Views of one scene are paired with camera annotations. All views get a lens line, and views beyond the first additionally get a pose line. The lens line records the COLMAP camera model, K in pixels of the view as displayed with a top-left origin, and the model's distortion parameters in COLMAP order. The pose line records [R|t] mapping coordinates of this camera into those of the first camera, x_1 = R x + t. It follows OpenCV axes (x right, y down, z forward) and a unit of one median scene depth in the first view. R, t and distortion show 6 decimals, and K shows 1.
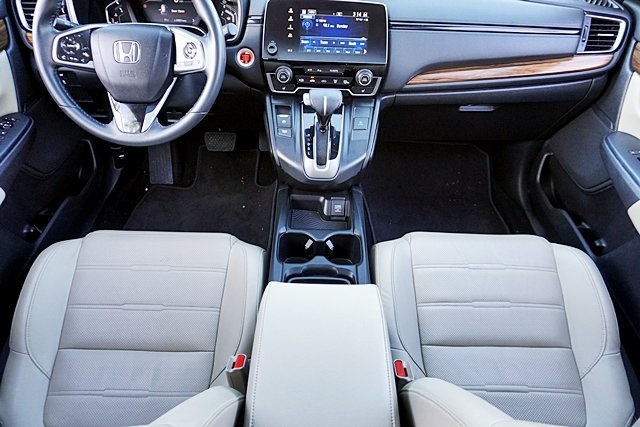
lens RADIAL K [[425.2, 0, 317.1], [0, 425.2, 212.6], [0, 0, 1]] dist [-0.047378, 0.034769]
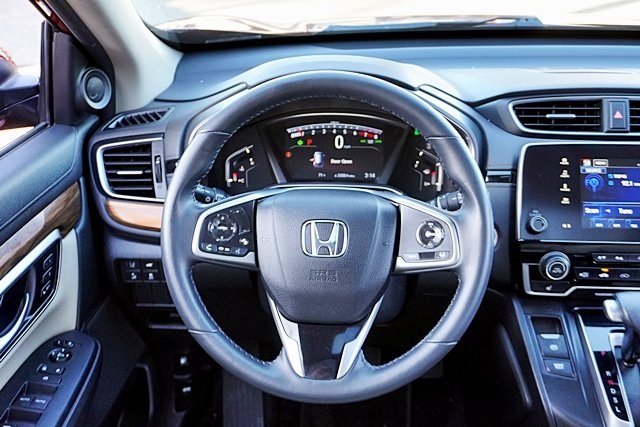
lens RADIAL K [[678.2, 0, 321.3], [0, 678.2, 223.8], [0, 0, 1]] dist [0.015160, 0.000000]
pose [[0.998223, -0.016109, -0.057365, -0.330355], [-0.002365, 0.951288, -0.308294, -0.094387], [0.059537, 0.307882, 0.949560, 0.092373]]
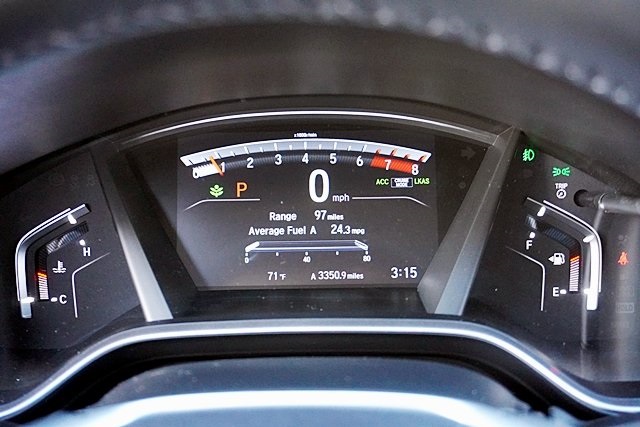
lens RADIAL K [[765.4, 0, 317.7], [0, 765.4, 214.6], [0, 0, 1]] dist [-0.037854, 0.000000]
pose [[0.998510, -0.054559, -0.000582, -0.363321], [0.050782, 0.933168, -0.355836, -0.369509], [0.019957, 0.355276, 0.934548, 0.650936]]
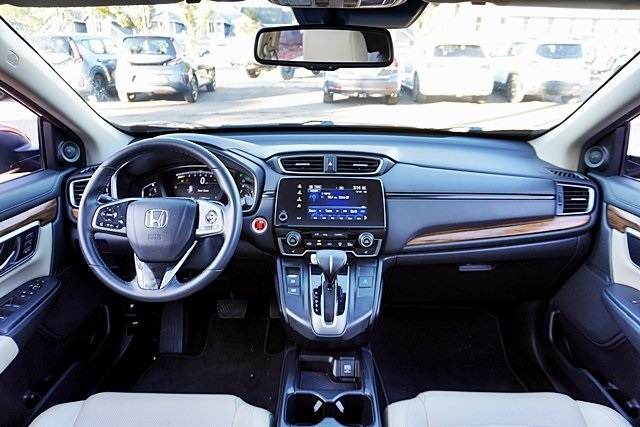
lens RADIAL K [[425.2, 0, 317.1], [0, 425.2, 216.7], [0, 0, 1]] dist [-0.047378, 0.034769]
pose [[0.999488, -0.021741, -0.023463, 0.010775], [0.010454, 0.915243, -0.402767, 0.067779], [0.030231, 0.402316, 0.915002, -0.038098]]
